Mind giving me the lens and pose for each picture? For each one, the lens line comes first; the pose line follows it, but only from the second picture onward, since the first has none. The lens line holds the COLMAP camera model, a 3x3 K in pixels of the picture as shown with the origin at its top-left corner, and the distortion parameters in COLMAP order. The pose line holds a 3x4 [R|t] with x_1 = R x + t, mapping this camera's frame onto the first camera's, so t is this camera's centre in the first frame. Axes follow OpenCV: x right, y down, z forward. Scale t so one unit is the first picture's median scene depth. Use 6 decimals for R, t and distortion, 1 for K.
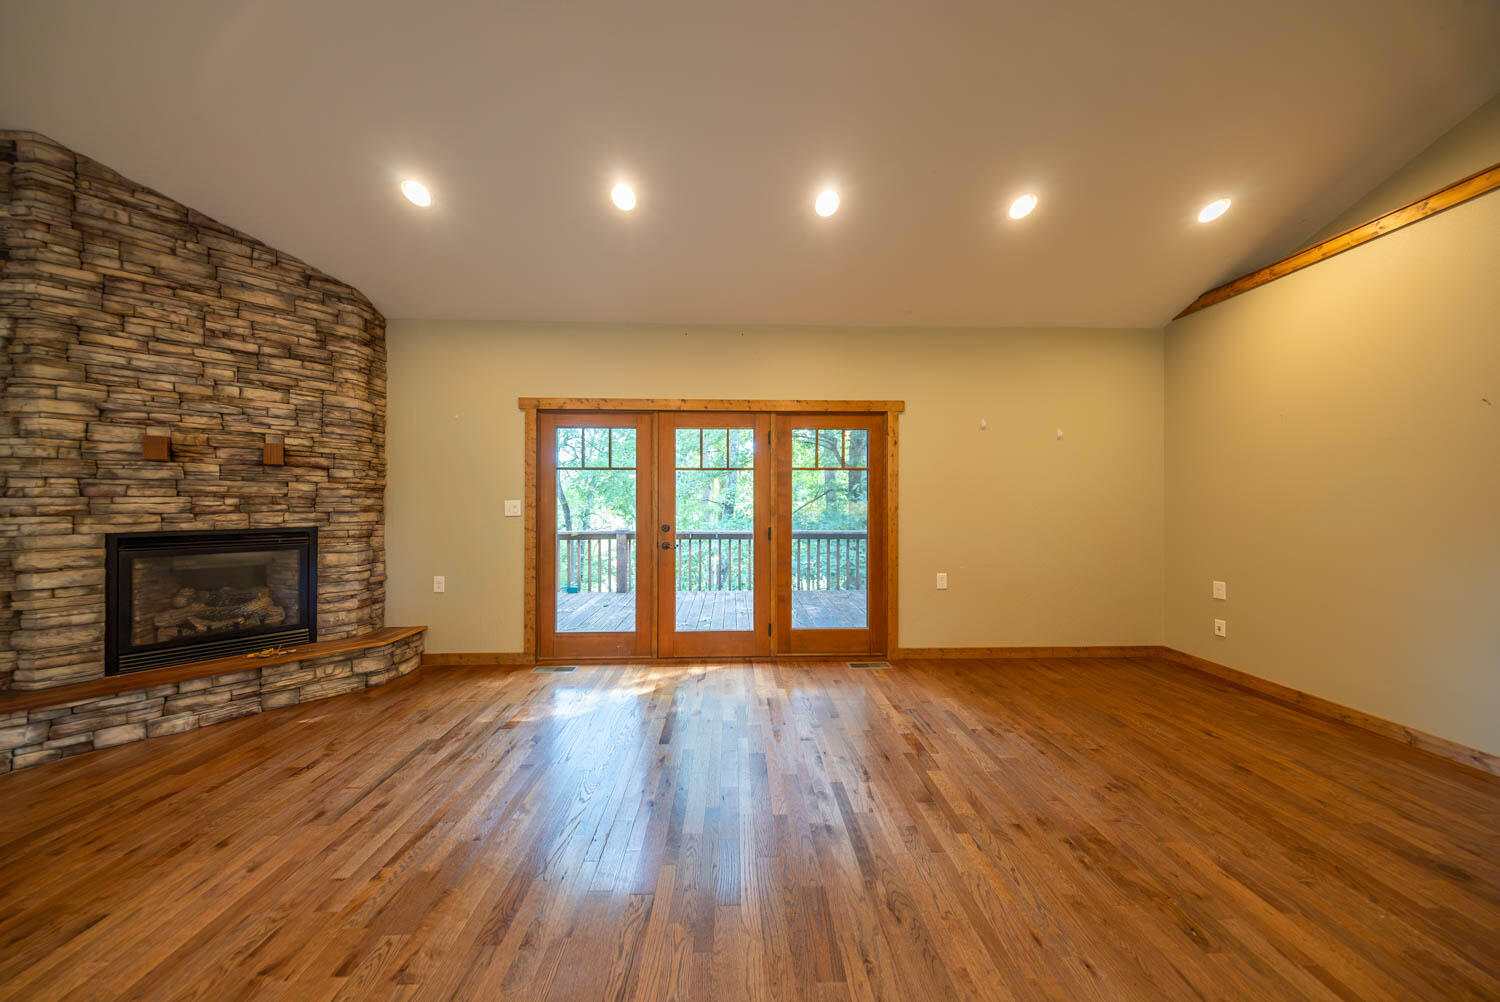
lens RADIAL K [[443.3, 0, 745.6], [0, 443.3, 502.4], [0, 0, 1]] dist [0.003654, -0.001516]
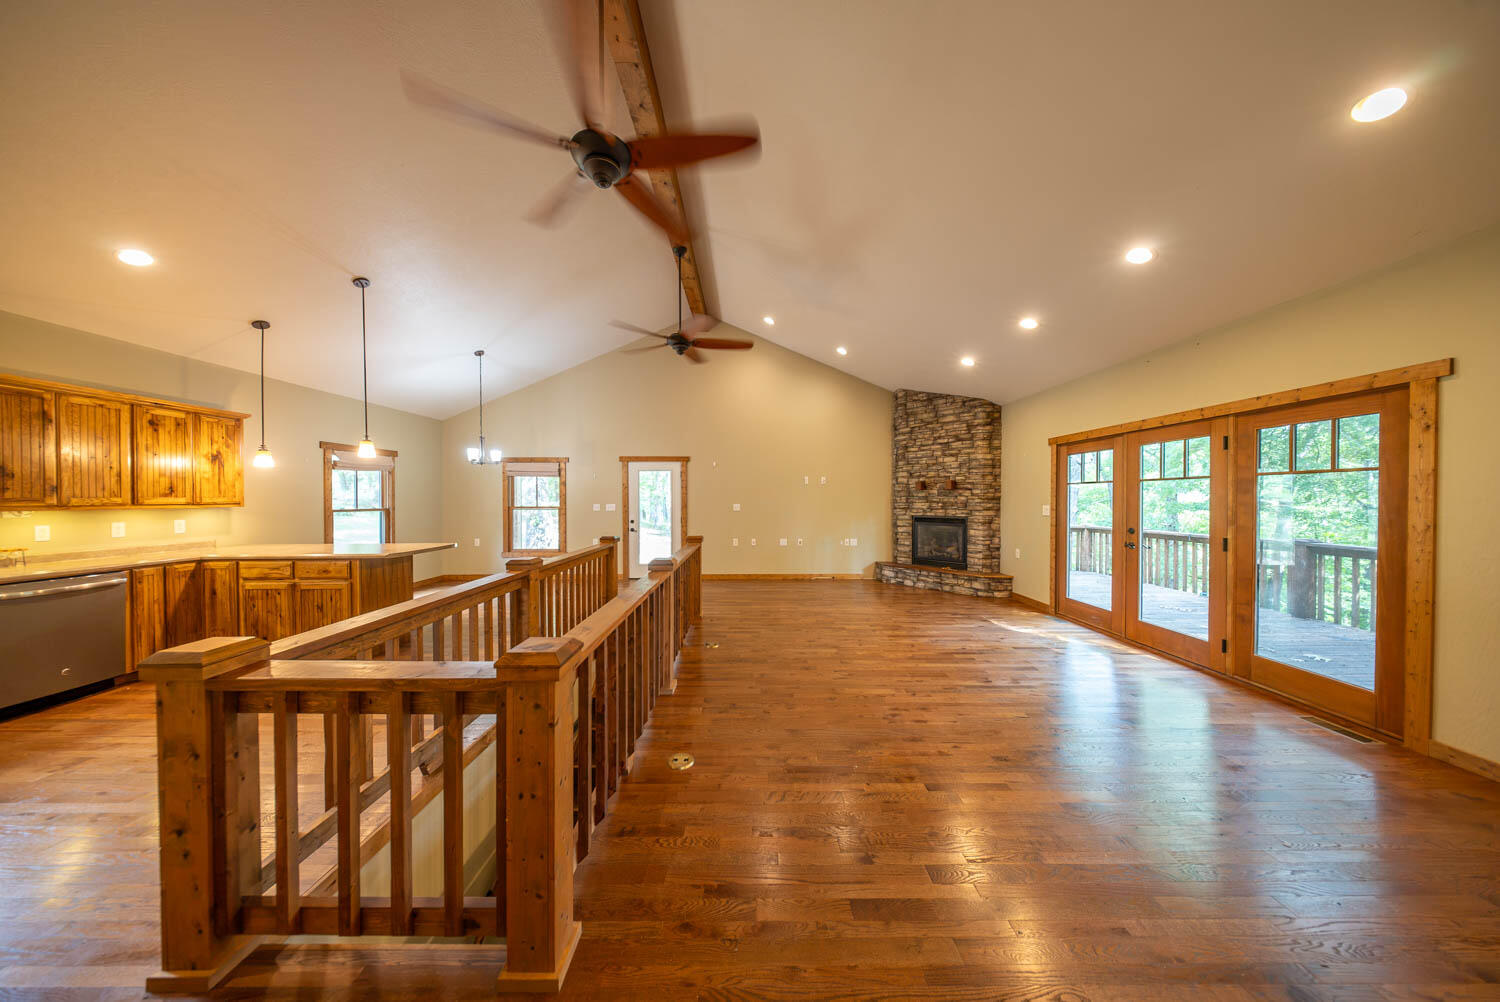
lens RADIAL K [[443.3, 0, 748.8], [0, 443.3, 502.0], [0, 0, 1]] dist [0.003654, -0.001516]
pose [[-0.030732, 0.007451, -0.999500, 1.249543], [-0.000090, 0.999972, 0.007457, -0.033028], [0.999528, 0.000320, -0.030731, 0.012123]]
